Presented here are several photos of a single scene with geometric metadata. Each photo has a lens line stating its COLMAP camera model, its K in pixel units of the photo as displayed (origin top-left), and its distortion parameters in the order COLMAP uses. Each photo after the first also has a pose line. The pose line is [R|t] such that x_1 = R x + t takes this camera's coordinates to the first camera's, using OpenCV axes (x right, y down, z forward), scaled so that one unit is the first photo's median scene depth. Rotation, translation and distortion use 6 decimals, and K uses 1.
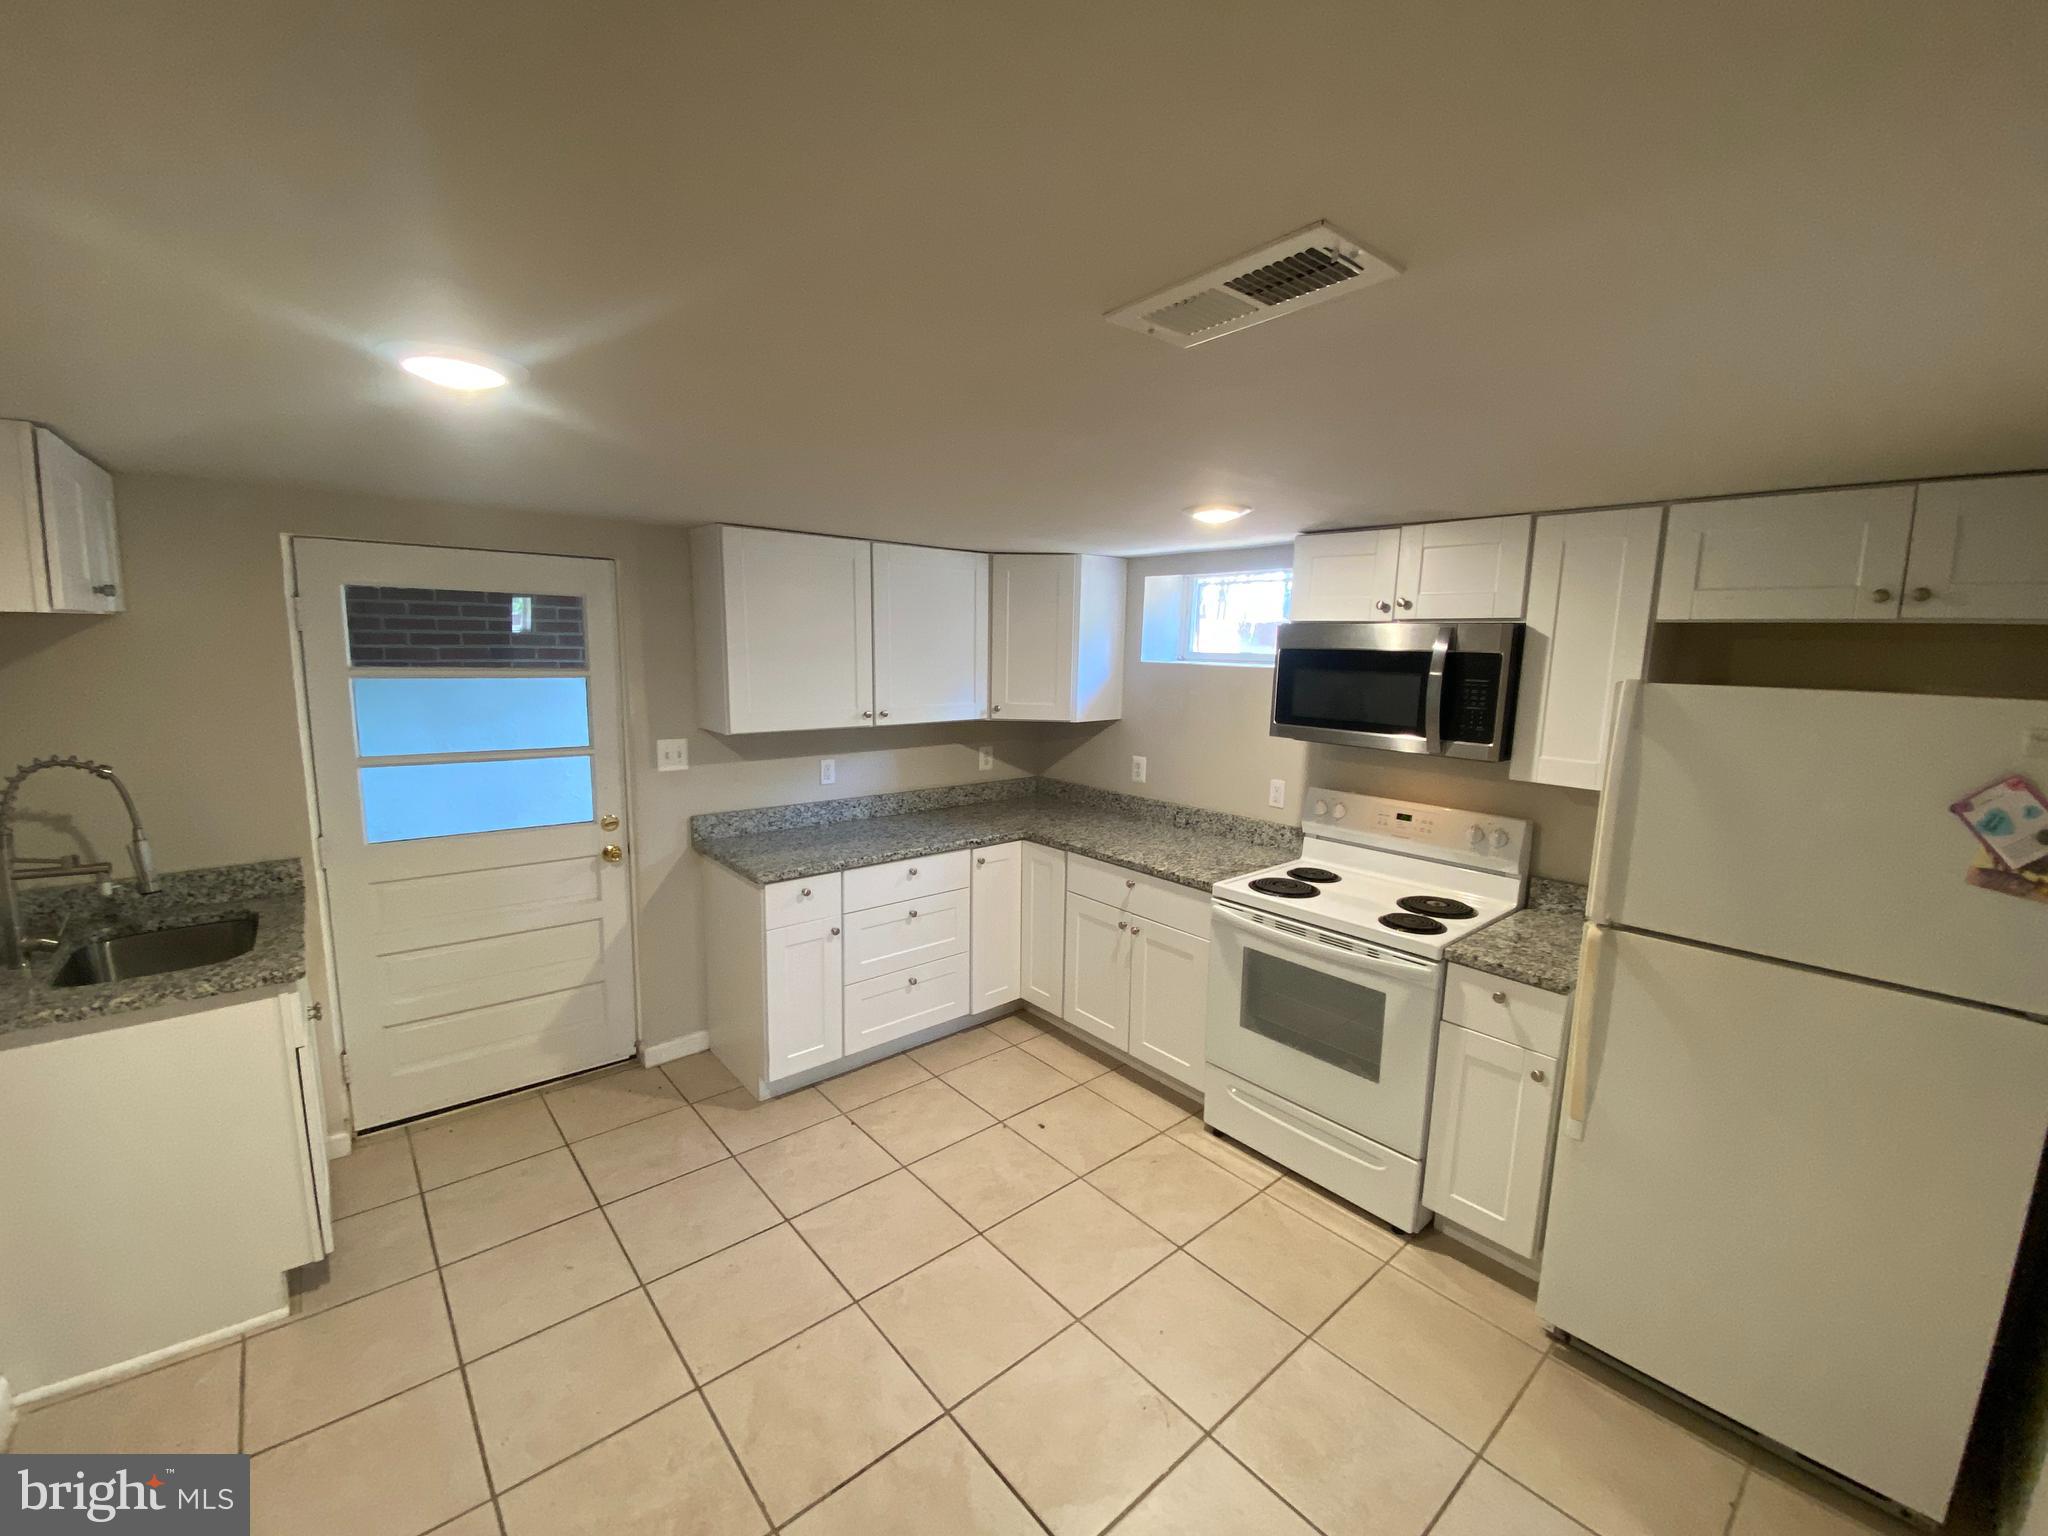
lens RADIAL K [[837.7, 0, 1012.9], [0, 837.7, 757.5], [0, 0, 1]] dist [-0.003514, -0.008552]
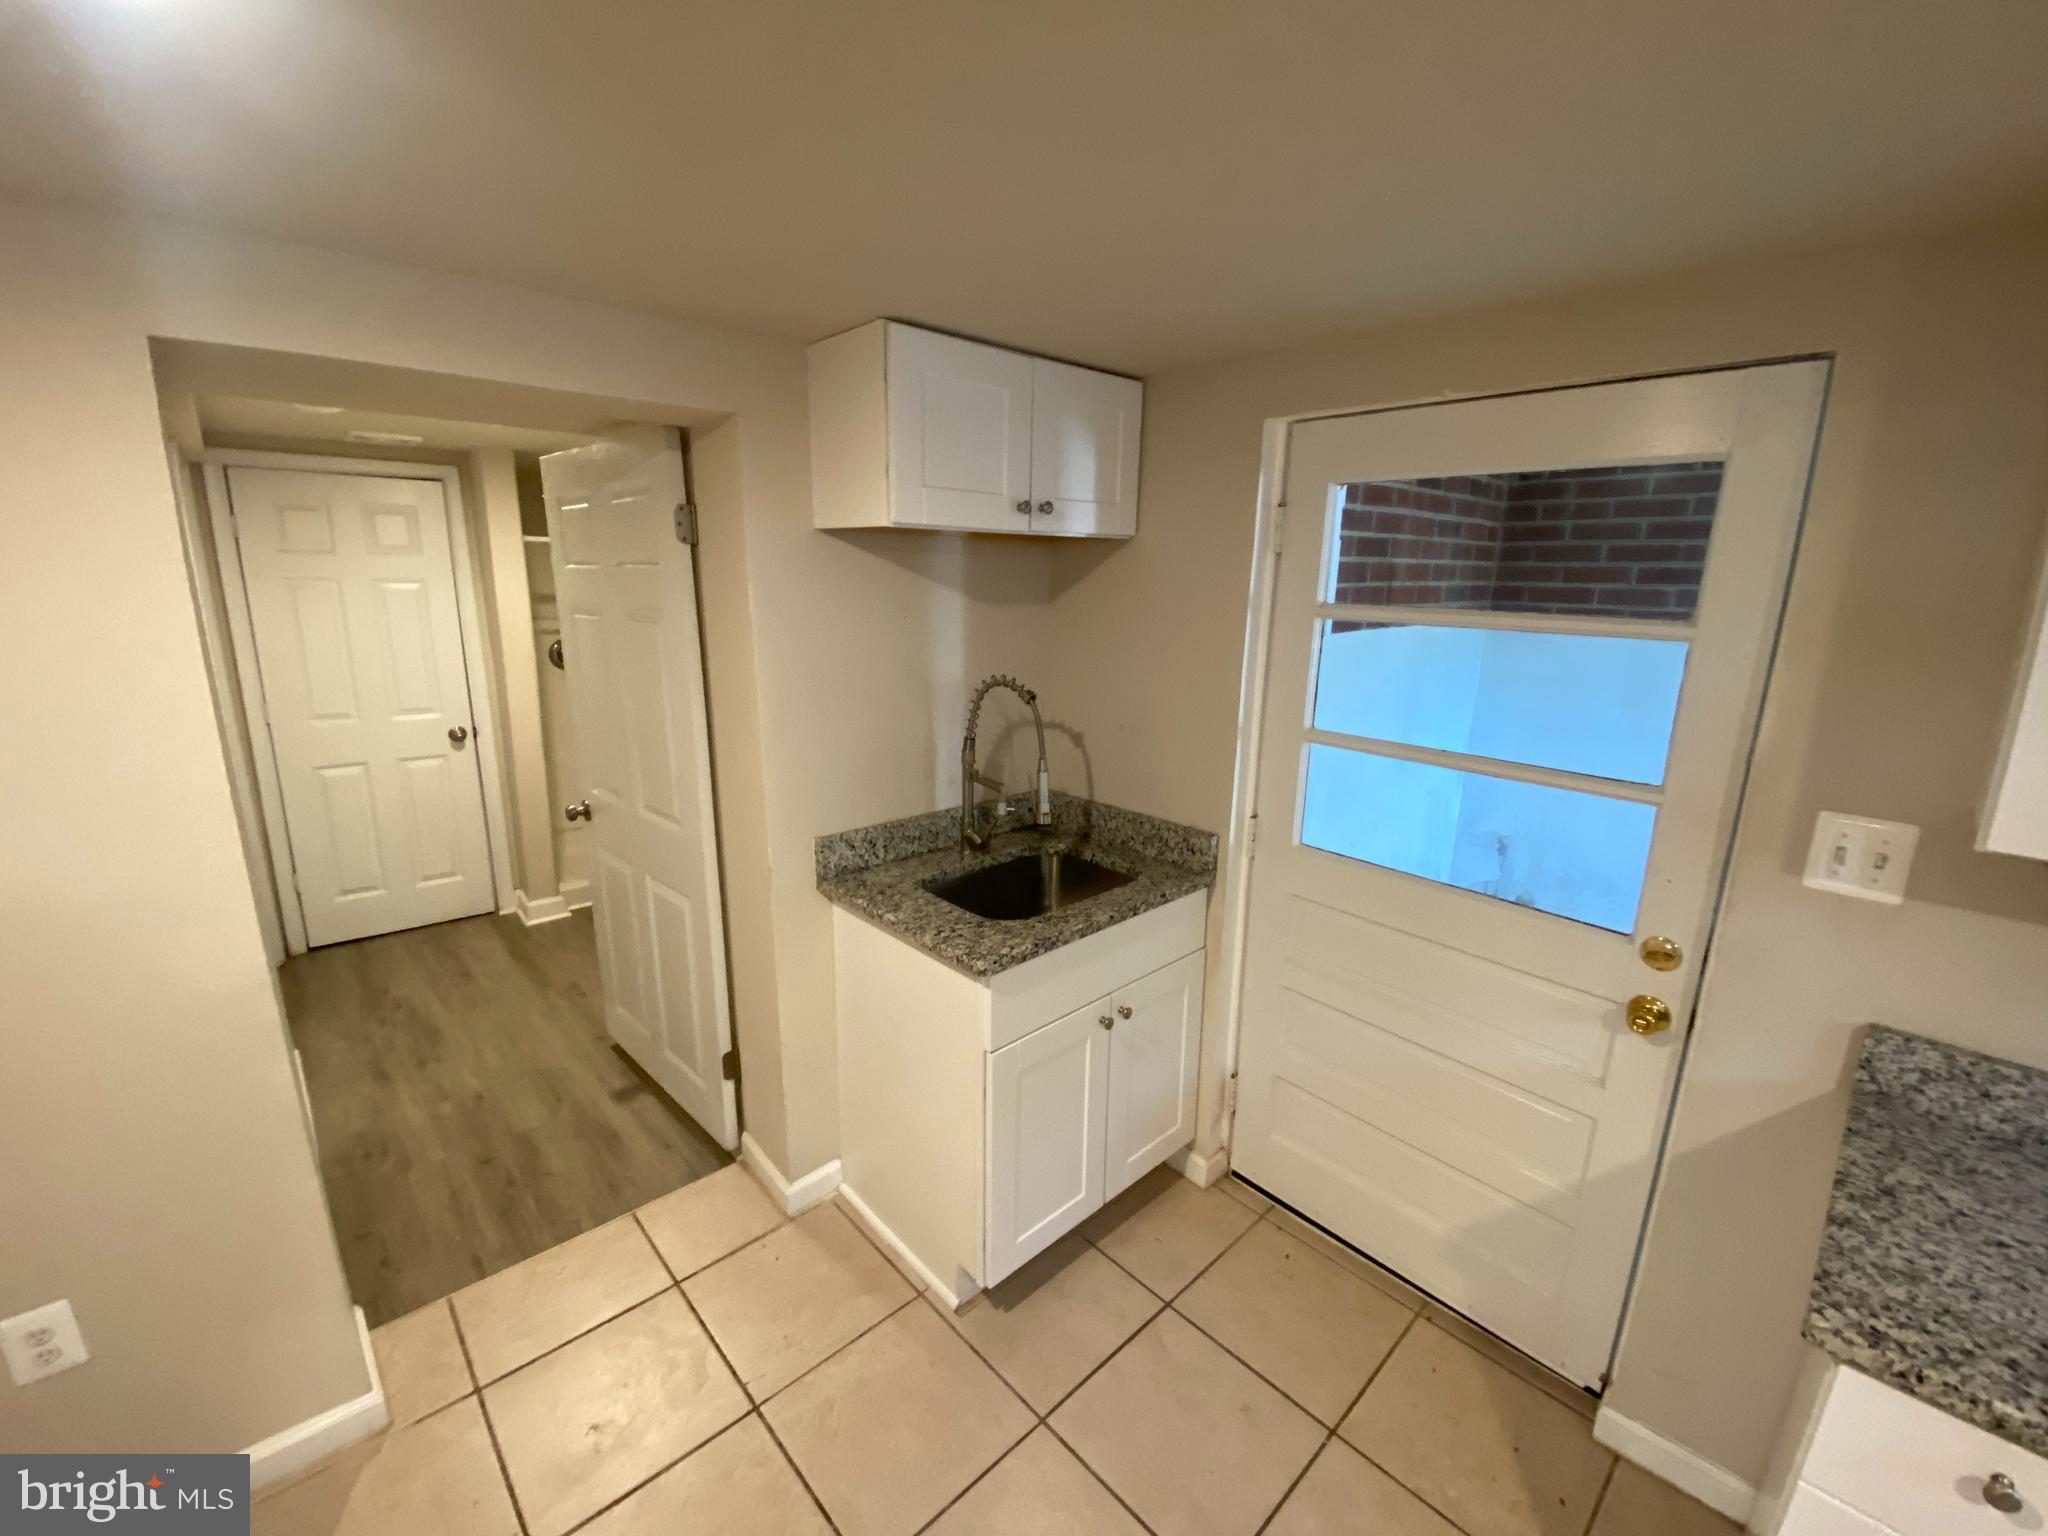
lens RADIAL K [[837.7, 0, 1032.5], [0, 837.7, 764.4], [0, 0, 1]] dist [-0.003514, -0.008552]
pose [[0.043199, 0.203878, -0.978043, -0.053739], [-0.147491, 0.969532, 0.195589, -0.064751], [0.988120, 0.135803, 0.071953, 0.589903]]
